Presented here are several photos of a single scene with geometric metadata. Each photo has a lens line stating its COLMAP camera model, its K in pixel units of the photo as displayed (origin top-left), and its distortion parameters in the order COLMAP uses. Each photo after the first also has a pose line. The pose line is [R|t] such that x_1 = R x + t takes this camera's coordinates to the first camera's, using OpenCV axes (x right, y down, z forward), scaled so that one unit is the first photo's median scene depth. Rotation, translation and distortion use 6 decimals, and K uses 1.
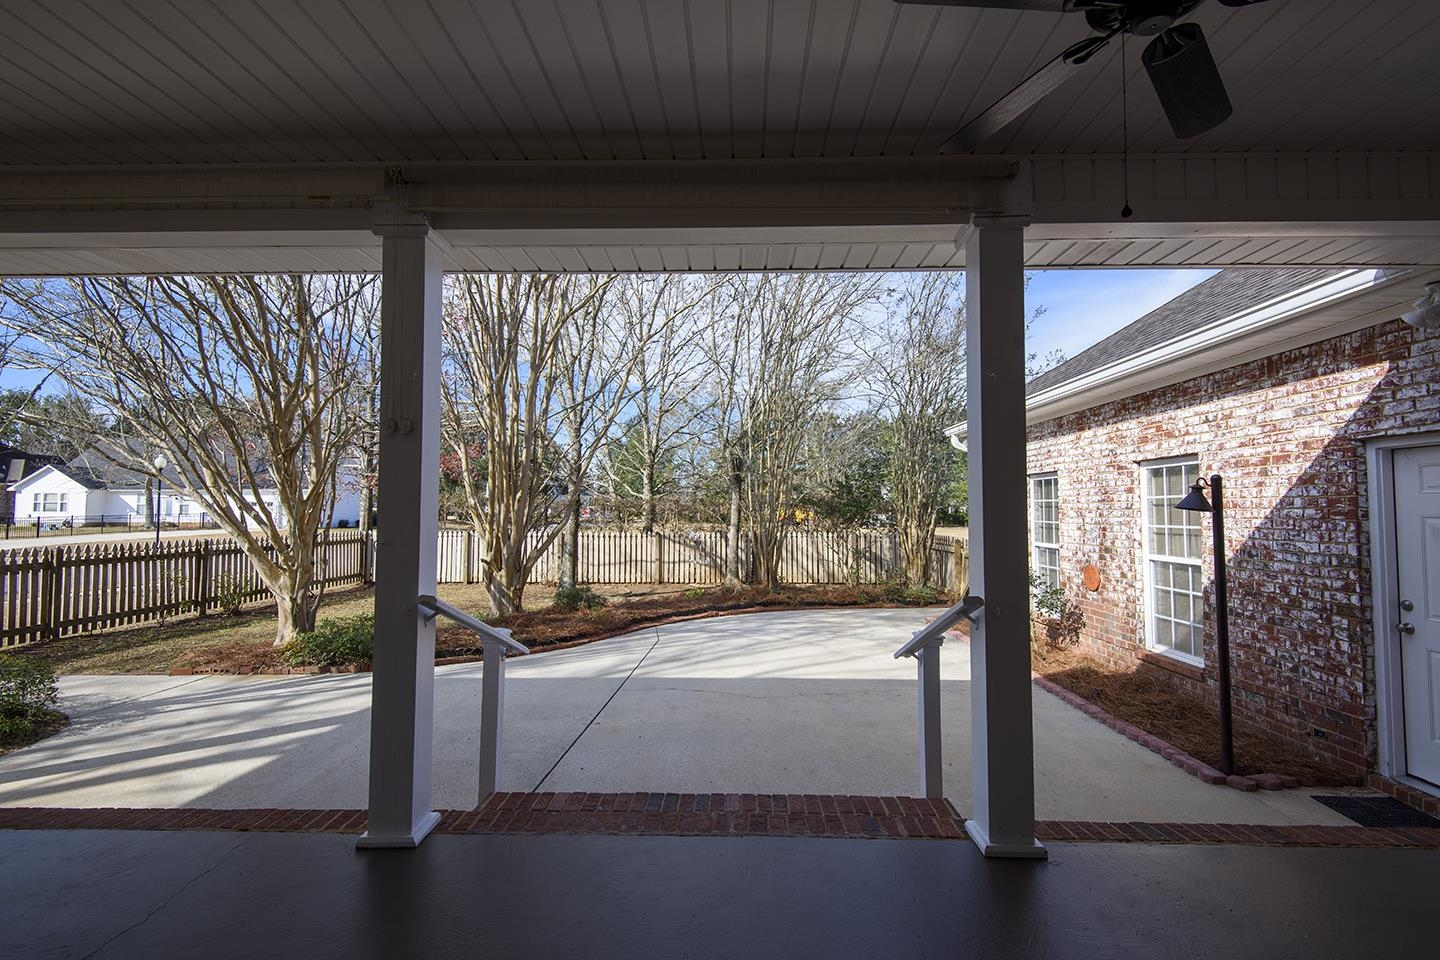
lens RADIAL K [[648.6, 0, 724.7], [0, 648.6, 477.1], [0, 0, 1]] dist [0.031588, -0.018608]
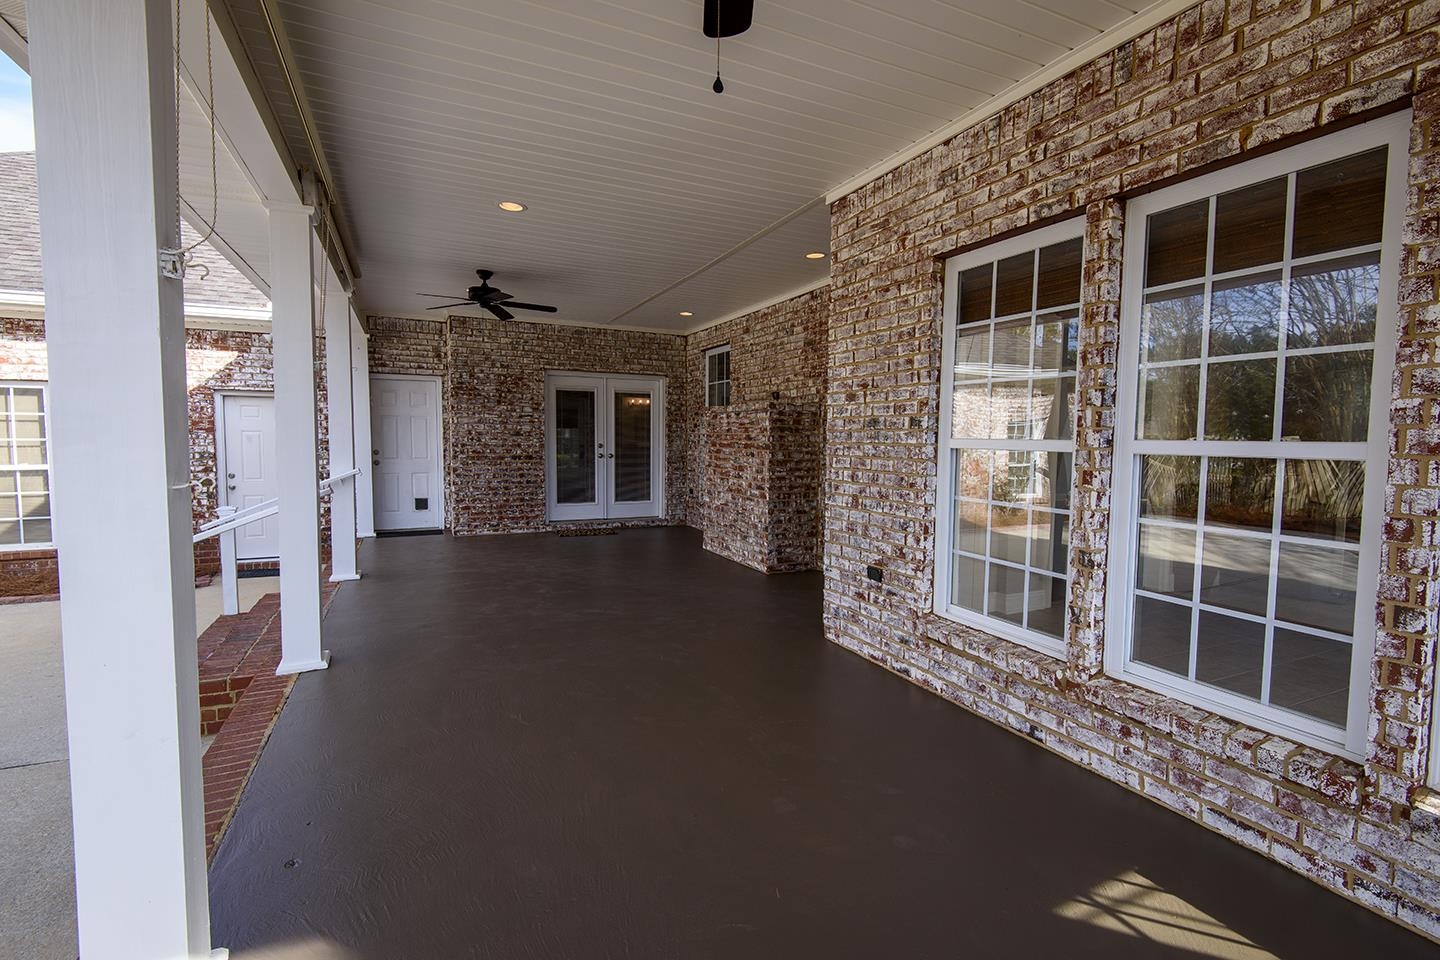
lens RADIAL K [[648.6, 0, 724.7], [0, 648.6, 477.1], [0, 0, 1]] dist [0.031588, -0.018608]
pose [[-0.462682, -0.061831, 0.884366, -1.238526], [-0.053308, 0.997700, 0.041865, 0.032926], [-0.884920, -0.027773, -0.464914, 0.531997]]
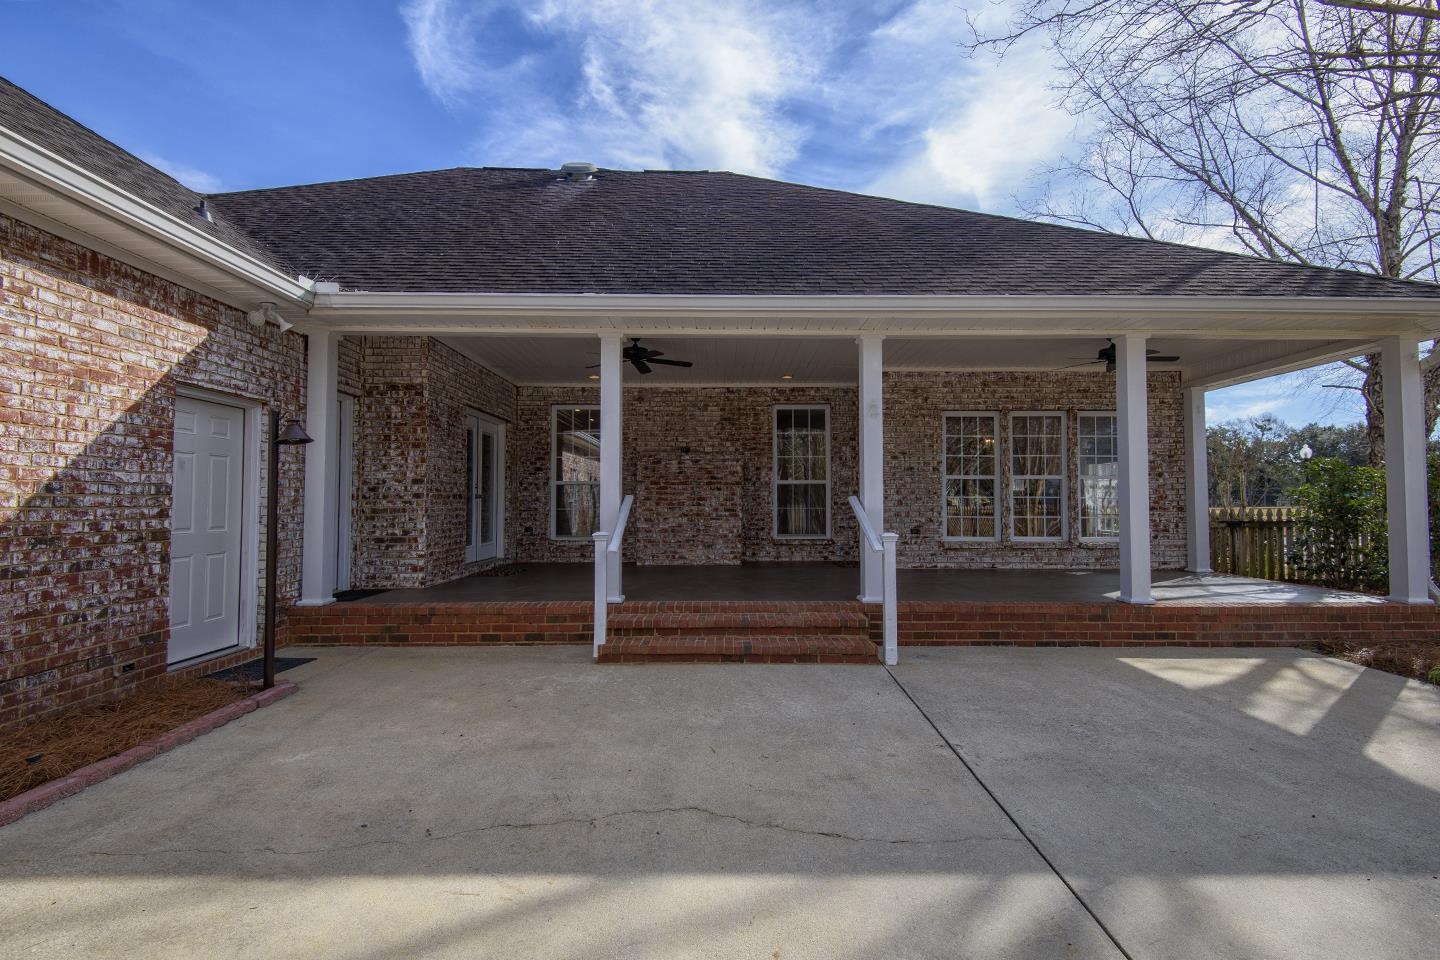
lens RADIAL K [[648.6, 0, 724.7], [0, 648.6, 477.1], [0, 0, 1]] dist [0.031588, -0.018608]
pose [[-0.999387, -0.002137, -0.034950, 0.056784], [0.000924, 0.996178, -0.087337, 0.188918], [0.035004, -0.087315, -0.995566, 1.959364]]
